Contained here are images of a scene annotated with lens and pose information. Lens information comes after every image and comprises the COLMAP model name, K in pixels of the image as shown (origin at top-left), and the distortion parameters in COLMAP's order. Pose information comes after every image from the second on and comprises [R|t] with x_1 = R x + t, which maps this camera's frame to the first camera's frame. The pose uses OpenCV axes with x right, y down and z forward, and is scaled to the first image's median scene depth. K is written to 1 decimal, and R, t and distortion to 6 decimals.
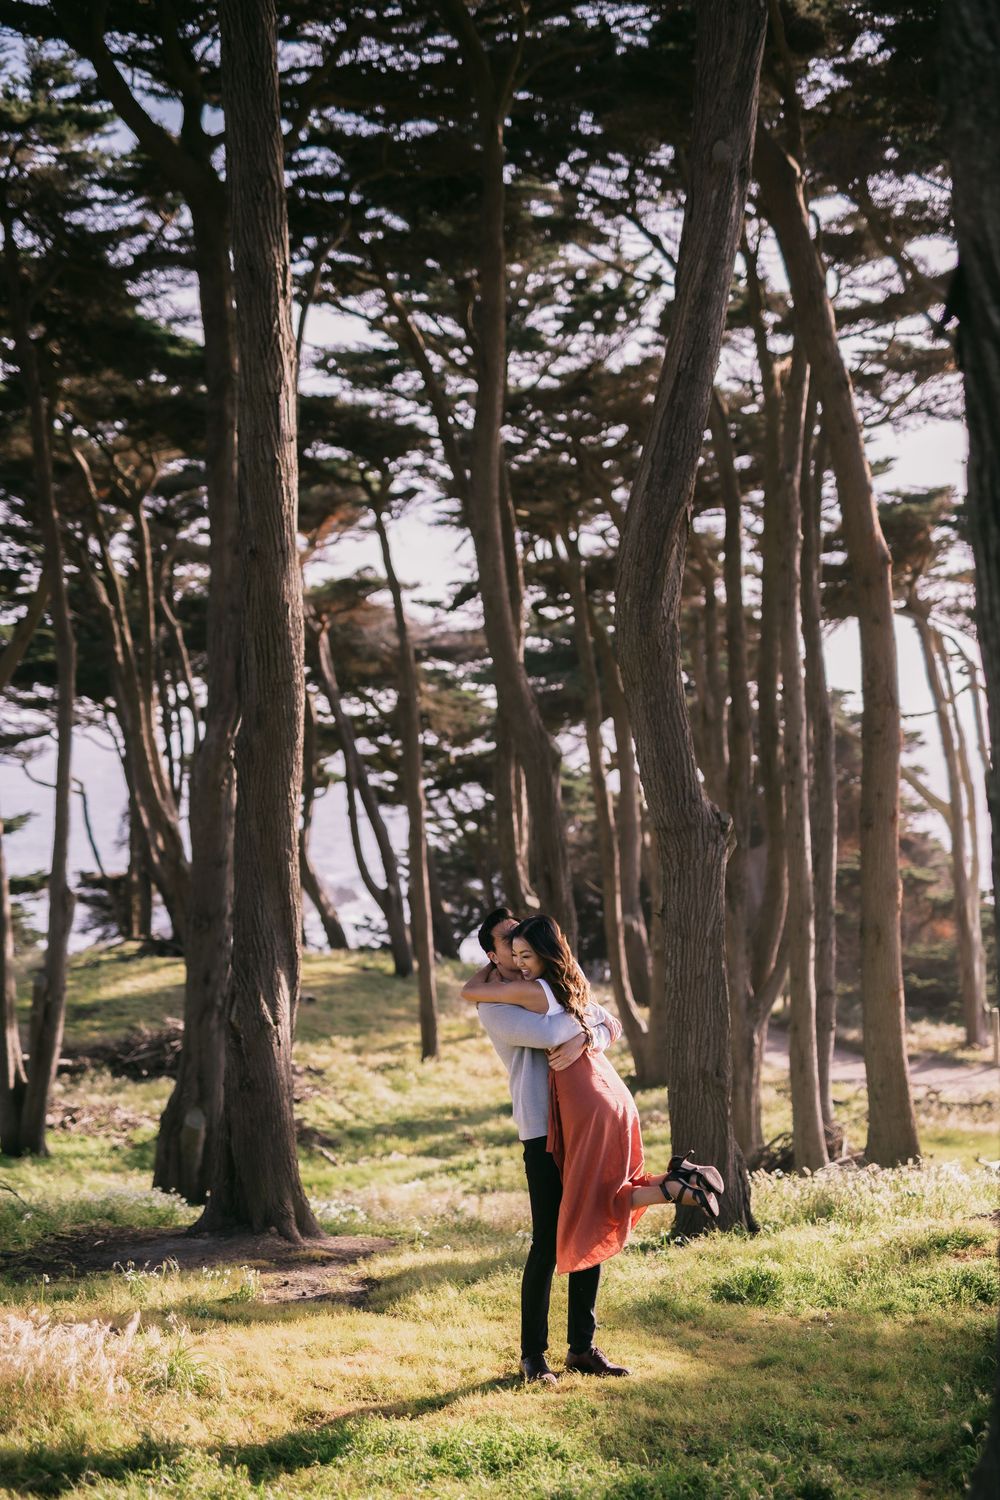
lens RADIAL K [[2094.7, 0, 499.8], [0, 2094.7, 771.6], [0, 0, 1]] dist [-0.016343, 0.107454]
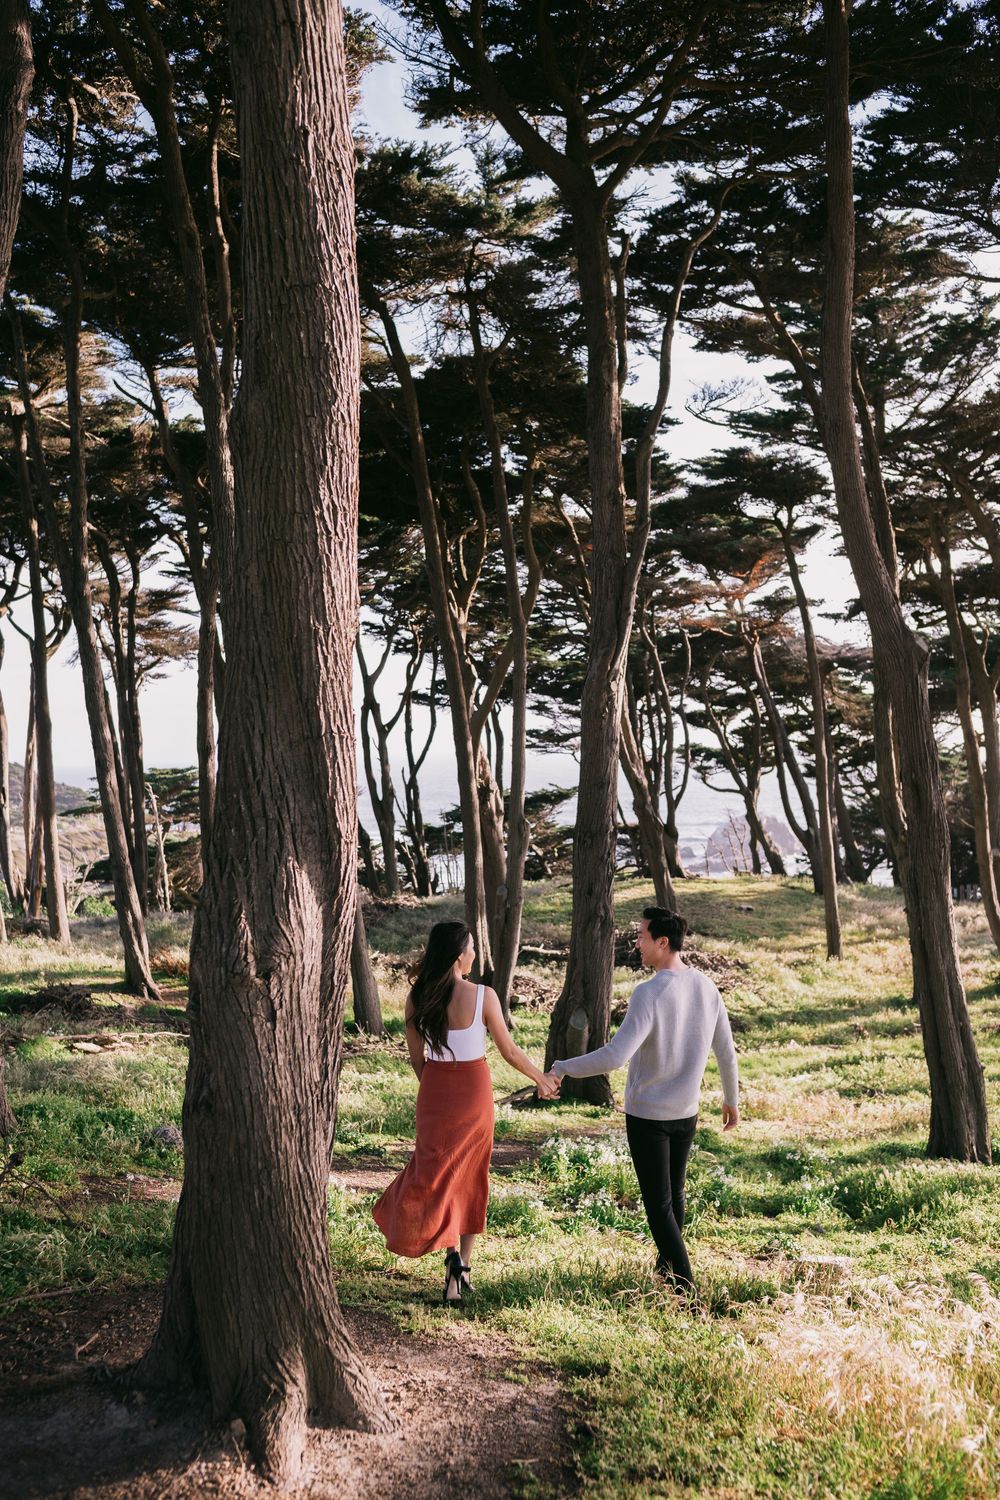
lens RADIAL K [[1195.8, 0, 500.7], [0, 1195.8, 755.0], [0, 0, 1]] dist [-0.051609, 0.038003]
pose [[0.946920, -0.018051, -0.320961, 0.009384], [0.012495, 0.999734, -0.019364, 0.022918], [0.321226, 0.014326, 0.946894, 0.227870]]
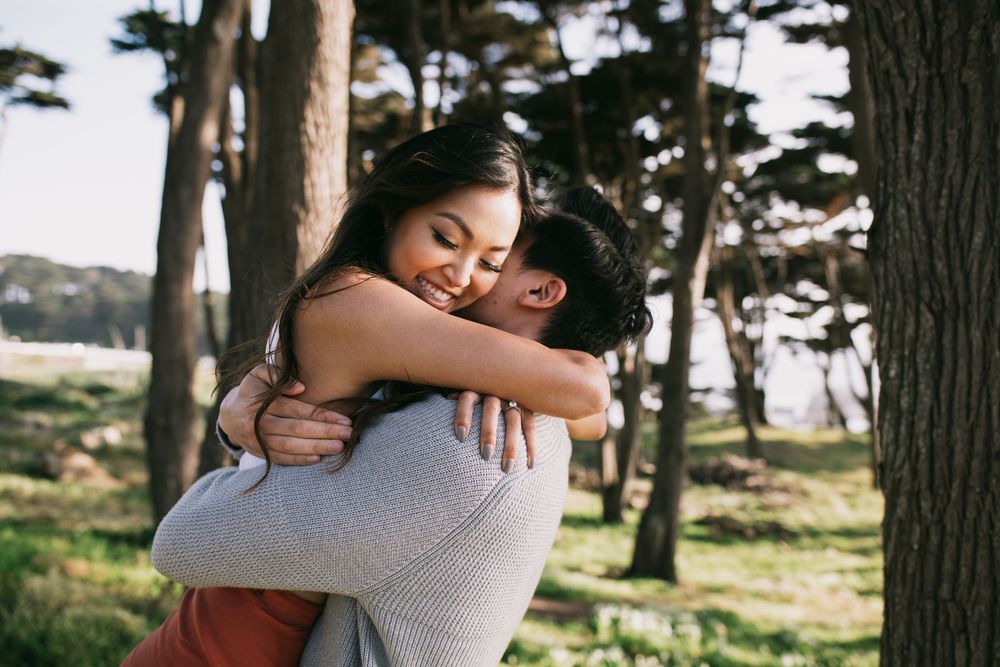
lens RADIAL K [[797.2, 0, 498.5], [0, 797.2, 337.2], [0, 0, 1]] dist [-0.051609, 0.038003]
pose [[0.861167, 0.025665, -0.507675, 0.025259], [-0.036120, 0.999290, -0.010753, 0.024054], [0.507038, 0.027597, 0.861482, 0.249021]]
